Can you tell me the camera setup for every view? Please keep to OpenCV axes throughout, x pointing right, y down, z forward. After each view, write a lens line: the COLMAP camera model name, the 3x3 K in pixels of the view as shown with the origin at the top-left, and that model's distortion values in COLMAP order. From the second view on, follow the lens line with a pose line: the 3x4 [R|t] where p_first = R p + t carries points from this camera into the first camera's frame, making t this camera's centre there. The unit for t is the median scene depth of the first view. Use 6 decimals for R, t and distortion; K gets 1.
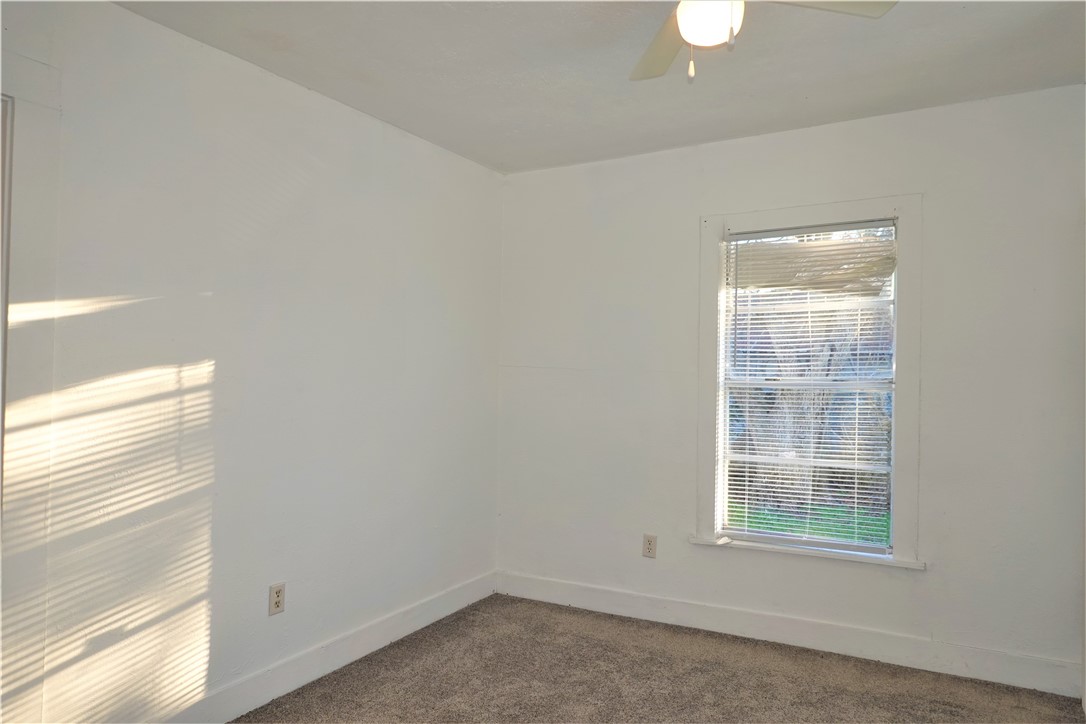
lens RADIAL K [[727.9, 0, 538.5], [0, 727.9, 355.5], [0, 0, 1]] dist [-0.000594, -0.001062]
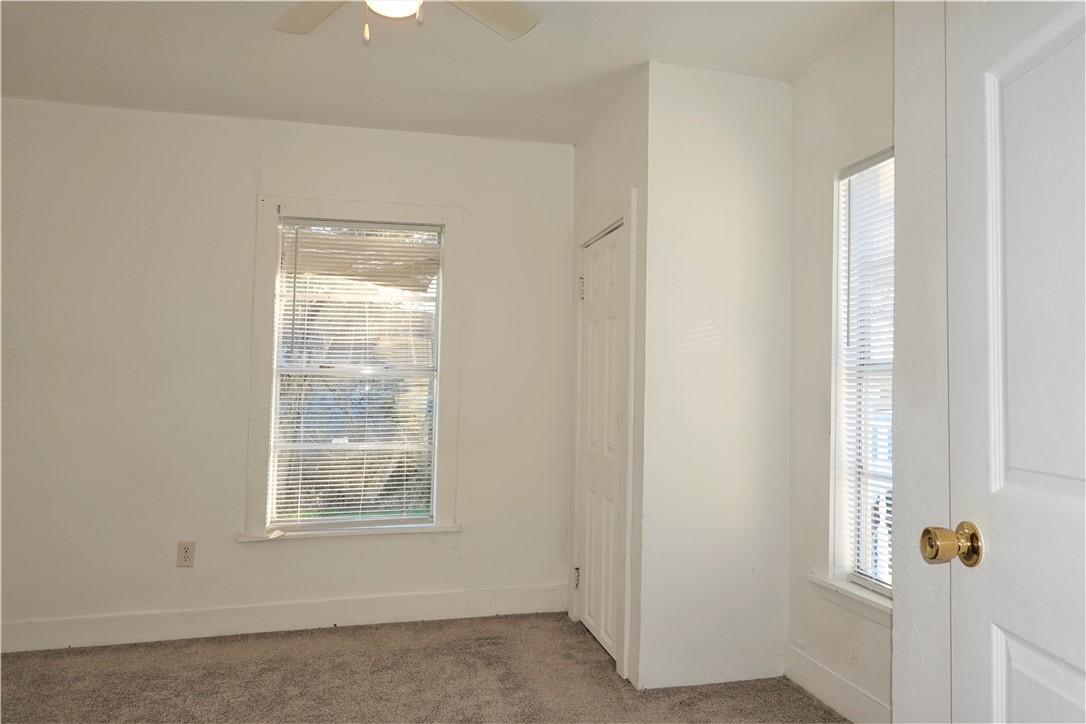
lens RADIAL K [[733.8, 0, 541.7], [0, 733.8, 356.2], [0, 0, 1]] dist [0.003890, 0.004132]
pose [[0.725622, 0.031358, 0.687378, -0.178462], [-0.014941, 0.999444, -0.029822, 0.048202], [-0.687931, 0.011369, 0.725687, 0.060727]]
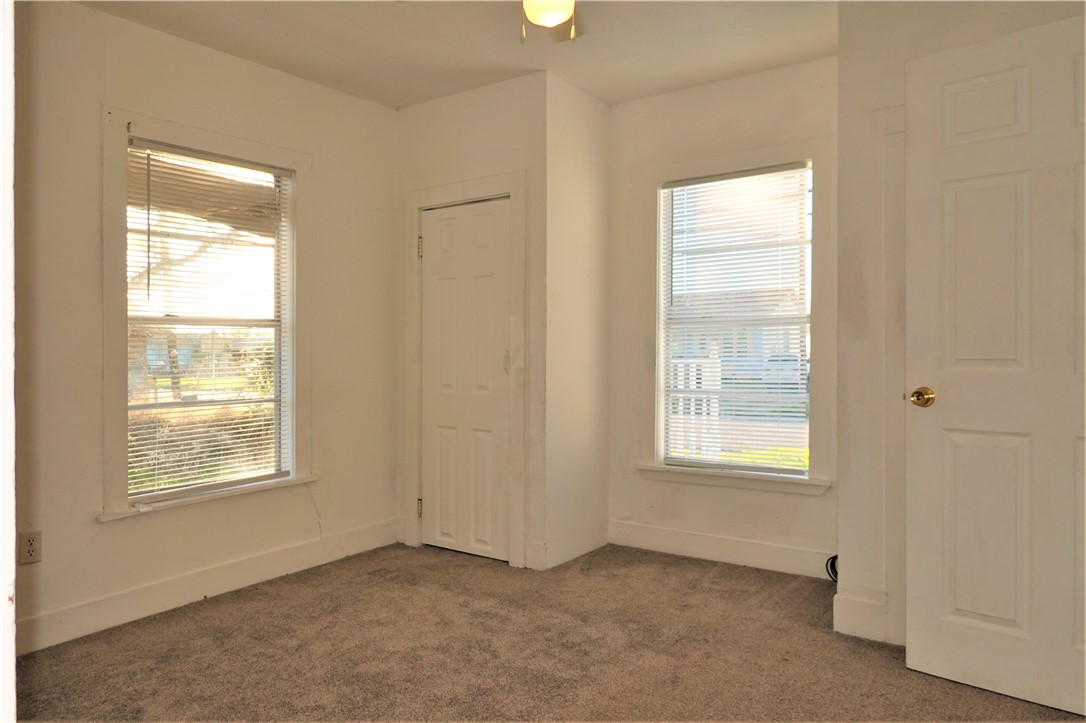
lens RADIAL K [[757.9, 0, 549.6], [0, 757.9, 354.4], [0, 0, 1]] dist [0.006397, 0.002796]
pose [[0.089265, -0.012350, 0.995931, -0.616628], [-0.004210, 0.999910, 0.012777, 0.072980], [-0.995999, -0.005334, 0.089205, 0.502010]]
